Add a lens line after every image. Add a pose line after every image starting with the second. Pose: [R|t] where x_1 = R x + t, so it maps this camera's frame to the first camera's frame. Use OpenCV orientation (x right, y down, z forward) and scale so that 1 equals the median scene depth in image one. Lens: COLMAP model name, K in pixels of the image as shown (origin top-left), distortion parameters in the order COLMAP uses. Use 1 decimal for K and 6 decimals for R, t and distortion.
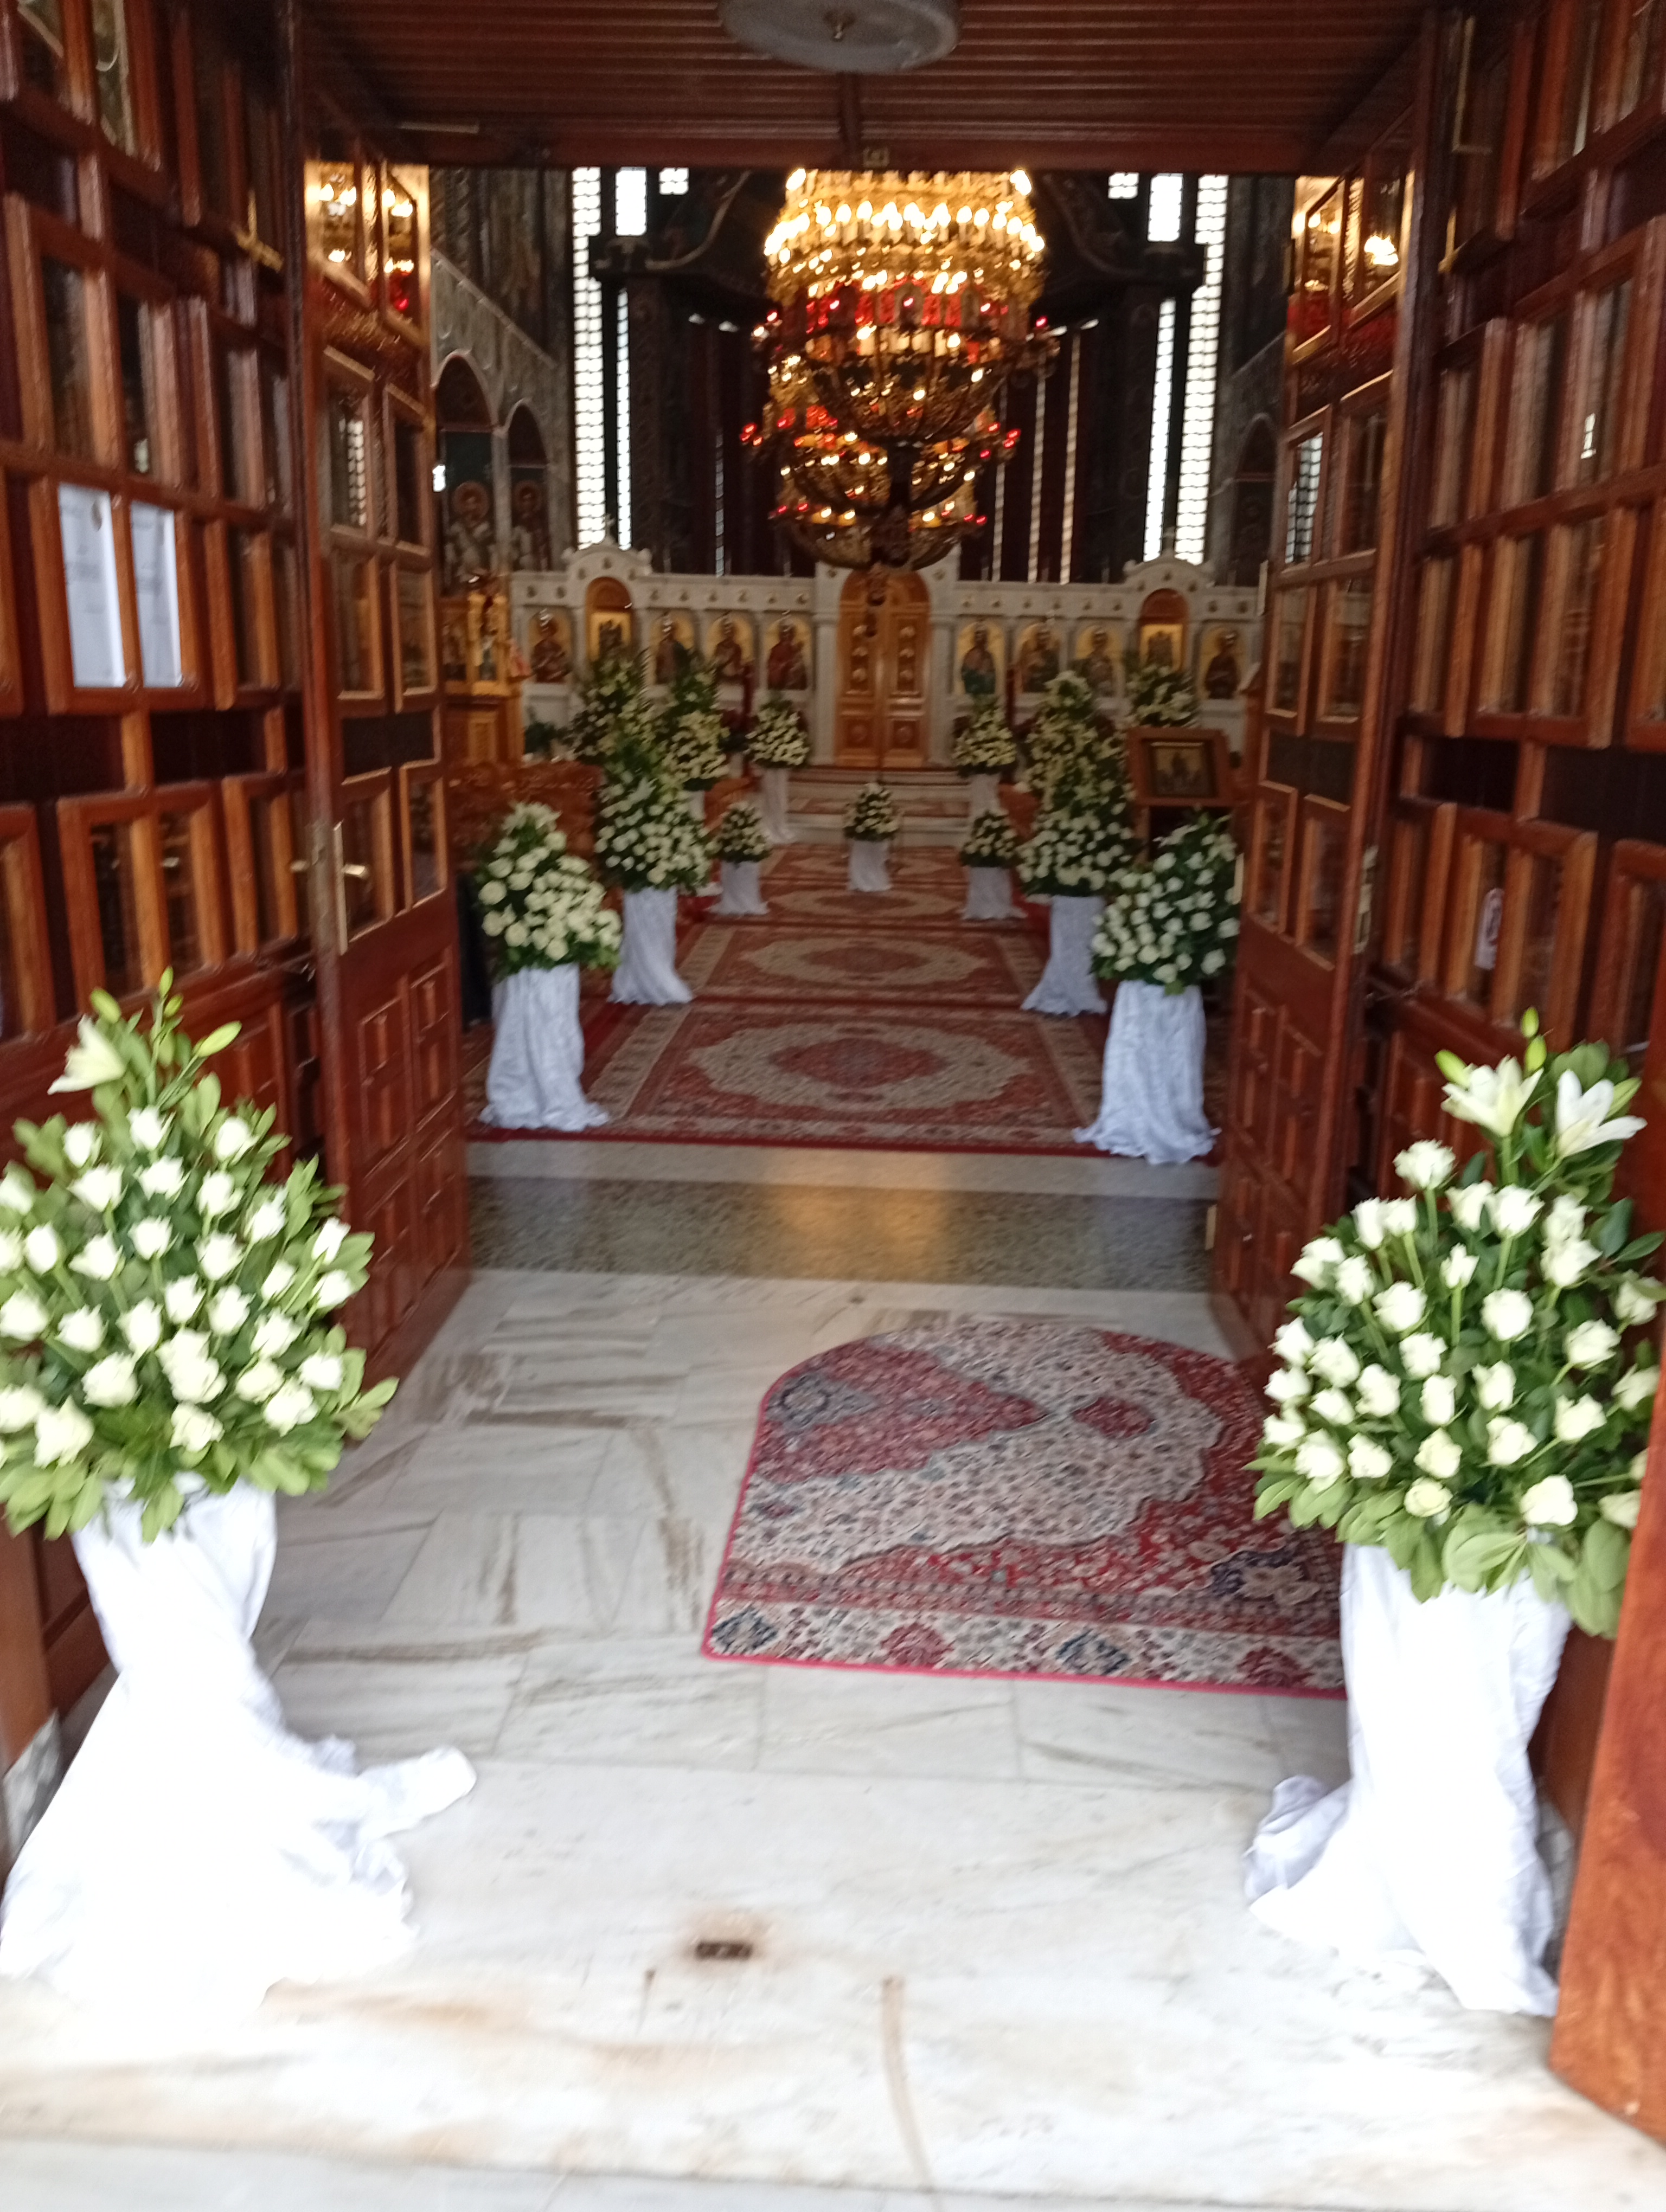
lens RADIAL K [[1684.6, 0, 846.2], [0, 1684.6, 1135.5], [0, 0, 1]] dist [0.129527, -0.259548]
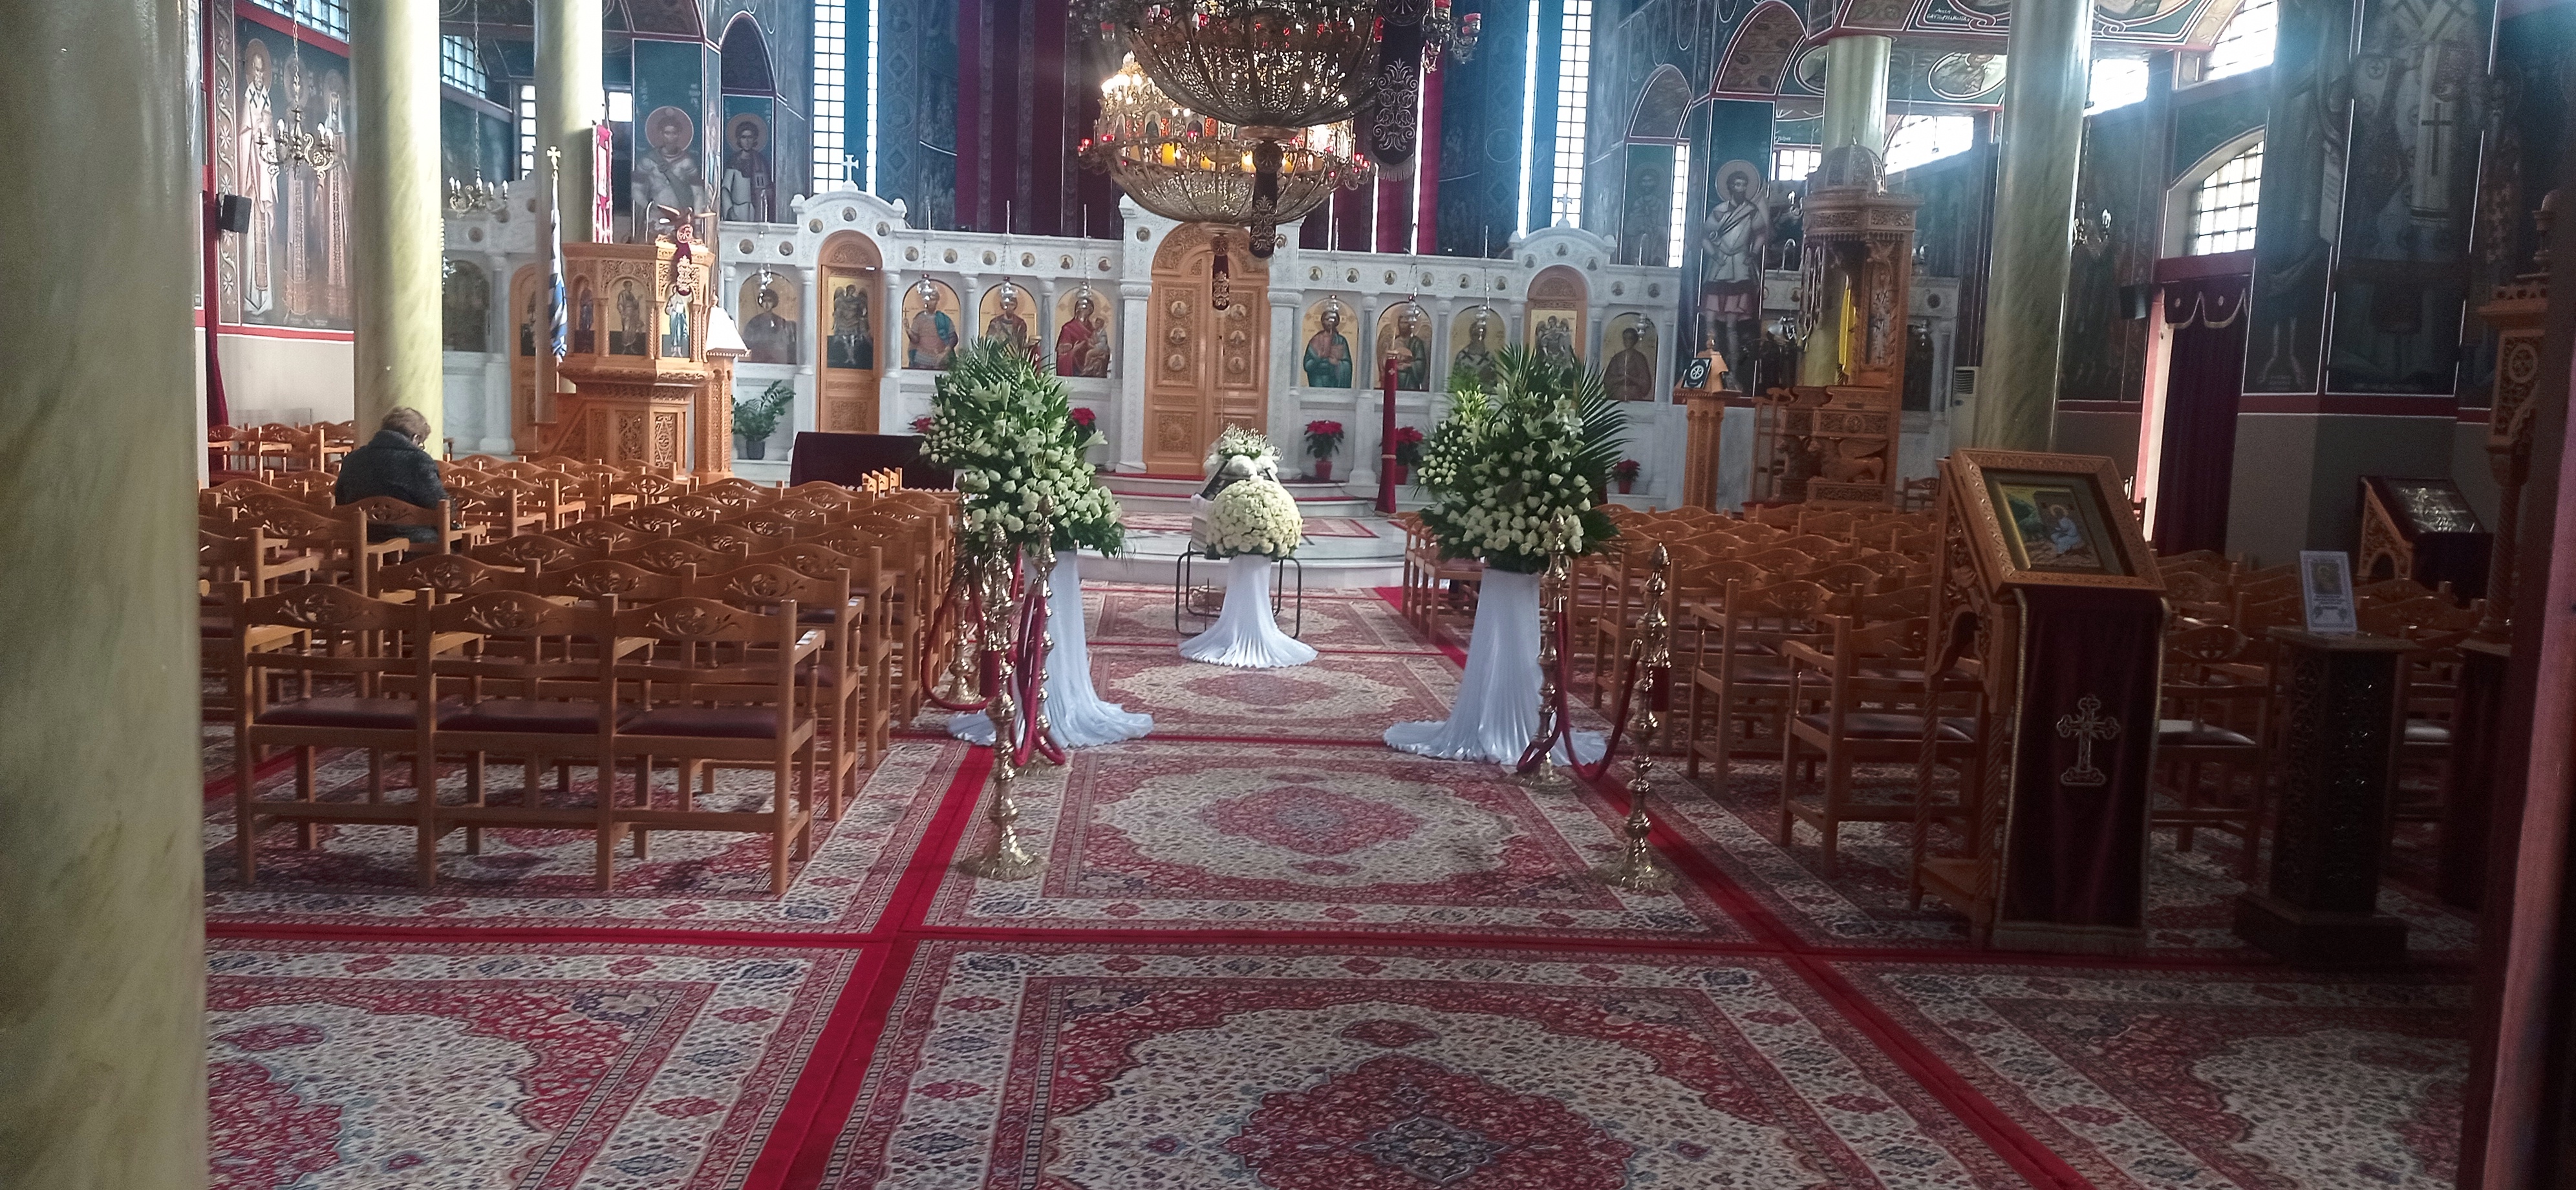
lens RADIAL K [[1916.7, 0, 1288.0], [0, 1916.7, 595.0], [0, 0, 1]] dist [0.074866, -0.087357]
pose [[0.995226, 0.008586, 0.097220, -0.034085], [0.005758, 0.989223, -0.146304, -0.047949], [-0.097429, 0.146165, 0.984451, 0.192714]]
